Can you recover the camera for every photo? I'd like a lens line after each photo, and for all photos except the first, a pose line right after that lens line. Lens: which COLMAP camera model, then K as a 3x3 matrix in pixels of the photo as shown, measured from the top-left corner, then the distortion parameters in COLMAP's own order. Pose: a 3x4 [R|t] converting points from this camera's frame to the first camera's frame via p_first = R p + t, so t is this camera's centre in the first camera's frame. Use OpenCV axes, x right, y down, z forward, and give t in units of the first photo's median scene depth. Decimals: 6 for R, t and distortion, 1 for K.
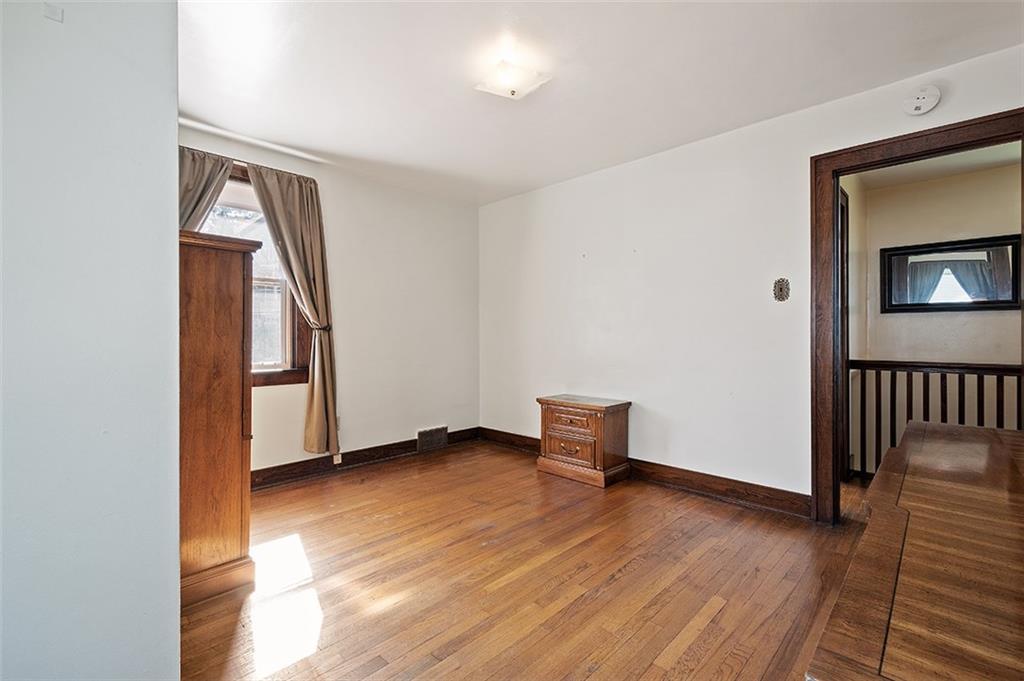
lens RADIAL K [[453.9, 0, 509.7], [0, 453.9, 337.8], [0, 0, 1]] dist [0.010753, -0.002749]
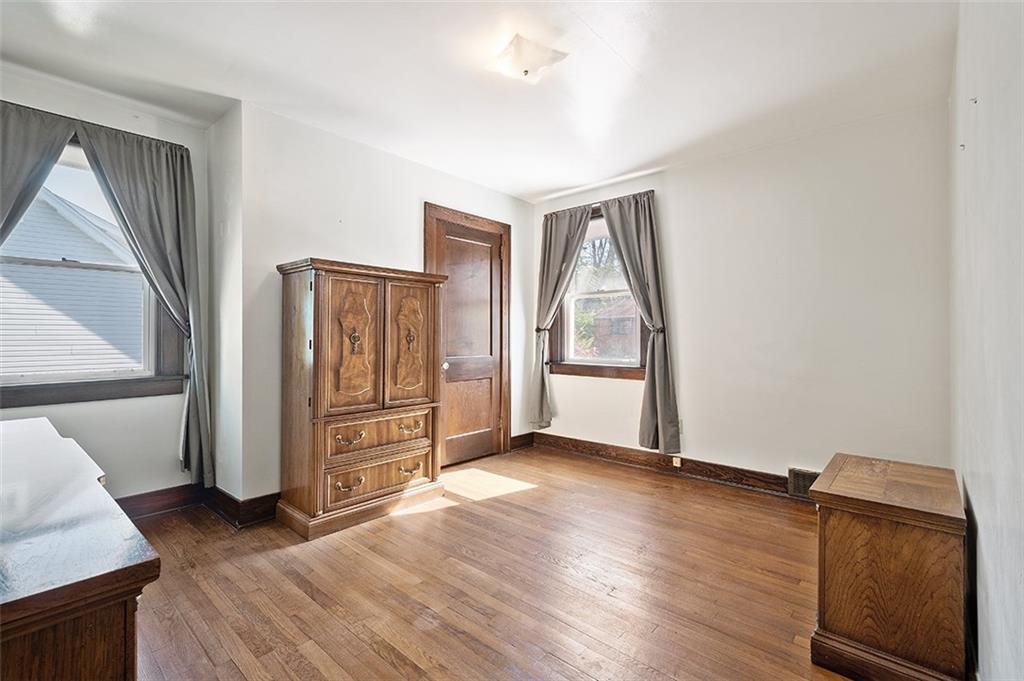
lens RADIAL K [[453.9, 0, 511.6], [0, 453.9, 340.8], [0, 0, 1]] dist [0.010753, -0.002749]
pose [[0.043239, 0.006623, -0.999043, 0.675015], [-0.005933, 0.999962, 0.006372, -0.001035], [0.999047, 0.005652, 0.043277, 0.681945]]
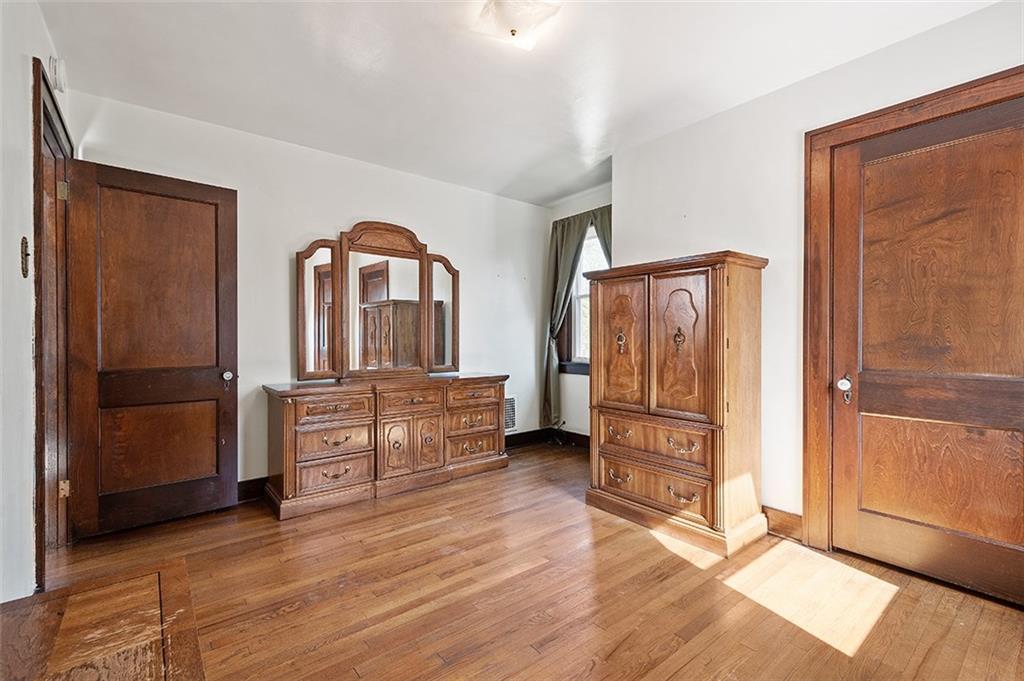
lens RADIAL K [[453.9, 0, 514.0], [0, 453.9, 337.6], [0, 0, 1]] dist [0.010753, -0.002749]
pose [[-0.992301, 0.002823, 0.123815, -0.070611], [0.003816, 0.999962, 0.007784, -0.007890], [-0.123788, 0.008197, -0.992275, 1.319027]]
